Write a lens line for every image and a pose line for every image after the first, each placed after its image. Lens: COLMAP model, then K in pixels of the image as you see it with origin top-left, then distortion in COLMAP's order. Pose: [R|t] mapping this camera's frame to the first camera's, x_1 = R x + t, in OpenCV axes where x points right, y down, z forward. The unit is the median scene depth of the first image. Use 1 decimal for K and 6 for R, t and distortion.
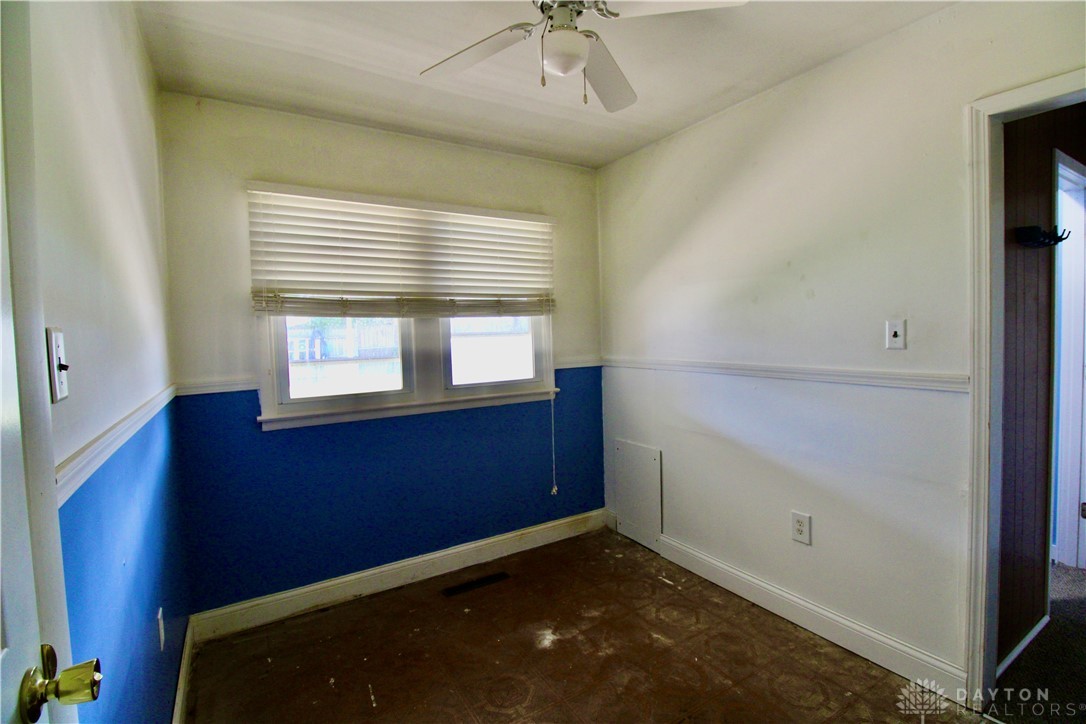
lens RADIAL K [[504.2, 0, 543.0], [0, 504.2, 362.0], [0, 0, 1]] dist [-0.000277, -0.000057]
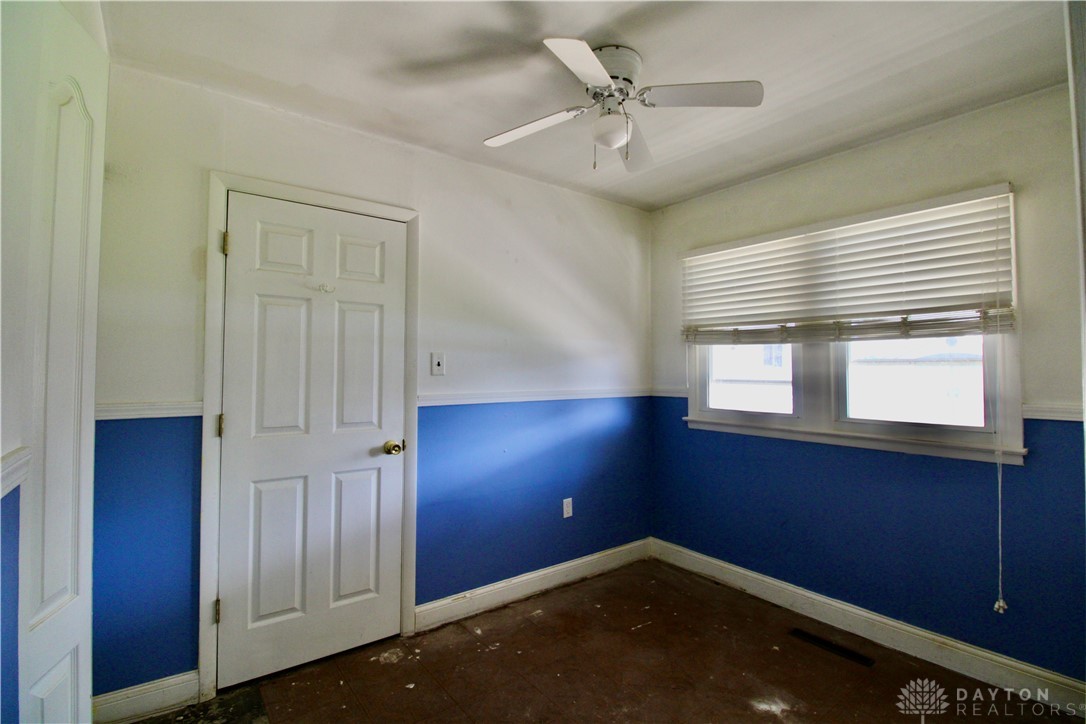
lens RADIAL K [[508.1, 0, 542.0], [0, 508.1, 355.3], [0, 0, 1]] dist [-0.000694, -0.000499]
pose [[0.101355, 0.005442, -0.994835, 0.696098], [-0.057554, 0.998342, -0.000403, -0.034264], [0.993184, 0.057297, 0.101500, 0.391095]]
